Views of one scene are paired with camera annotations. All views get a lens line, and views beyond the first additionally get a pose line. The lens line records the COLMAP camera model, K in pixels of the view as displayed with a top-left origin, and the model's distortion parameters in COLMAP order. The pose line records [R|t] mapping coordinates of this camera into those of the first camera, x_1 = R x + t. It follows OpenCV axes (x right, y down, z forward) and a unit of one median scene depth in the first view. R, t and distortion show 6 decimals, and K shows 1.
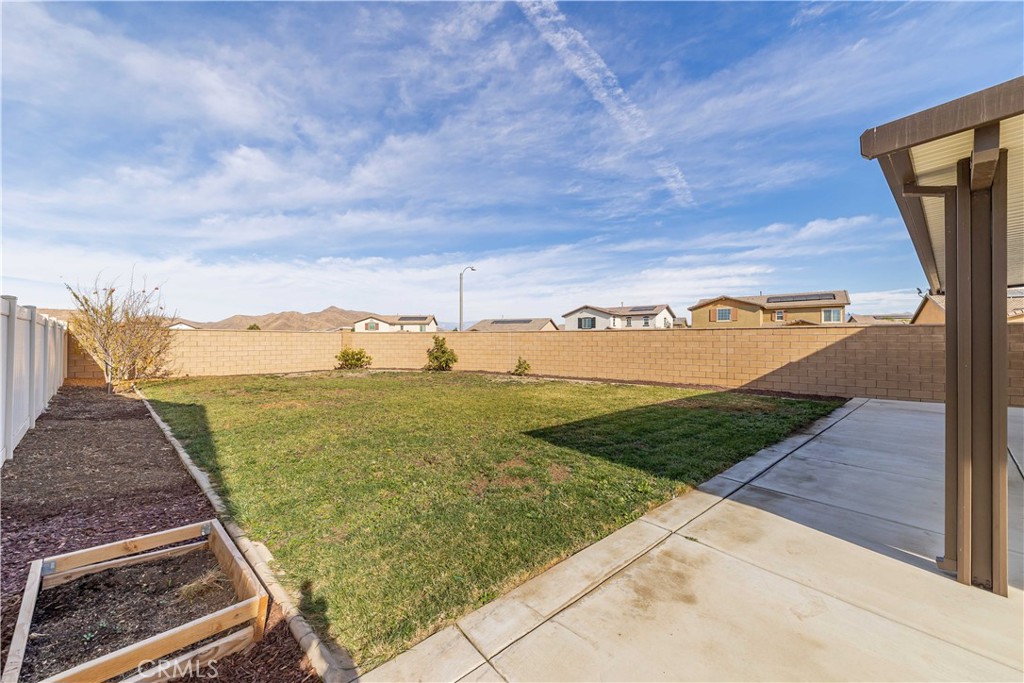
lens RADIAL K [[362.9, 0, 513.4], [0, 362.9, 328.7], [0, 0, 1]] dist [0.008277, -0.000239]
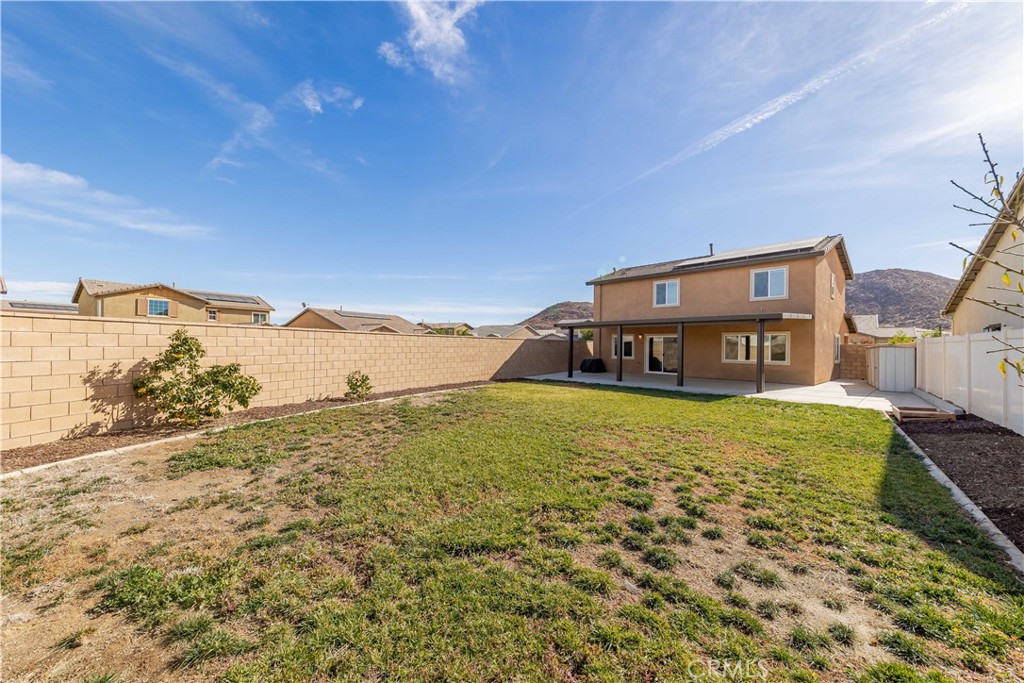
lens RADIAL K [[407.0, 0, 497.8], [0, 407.0, 345.4], [0, 0, 1]] dist [0.002213, -0.000321]
pose [[-0.042502, -0.000765, 0.999096, -0.226578], [-0.043872, 0.999037, -0.001102, 0.006877], [-0.998133, -0.043879, -0.042494, 0.247943]]
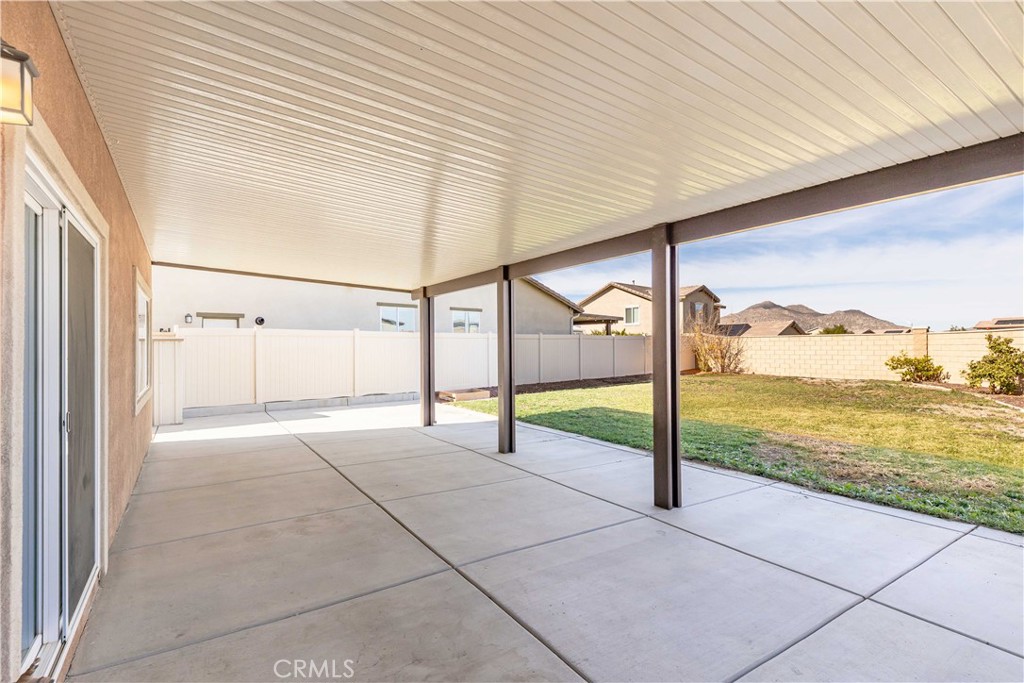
lens RADIAL K [[487.7, 0, 512.0], [0, 487.7, 341.5], [0, 0, 1]] dist [0.037881, -0.000096]
pose [[-0.115726, -0.011074, -0.993219, 0.248234], [0.039076, 0.999113, -0.015693, 0.003663], [0.992512, -0.040627, -0.115191, 0.103197]]
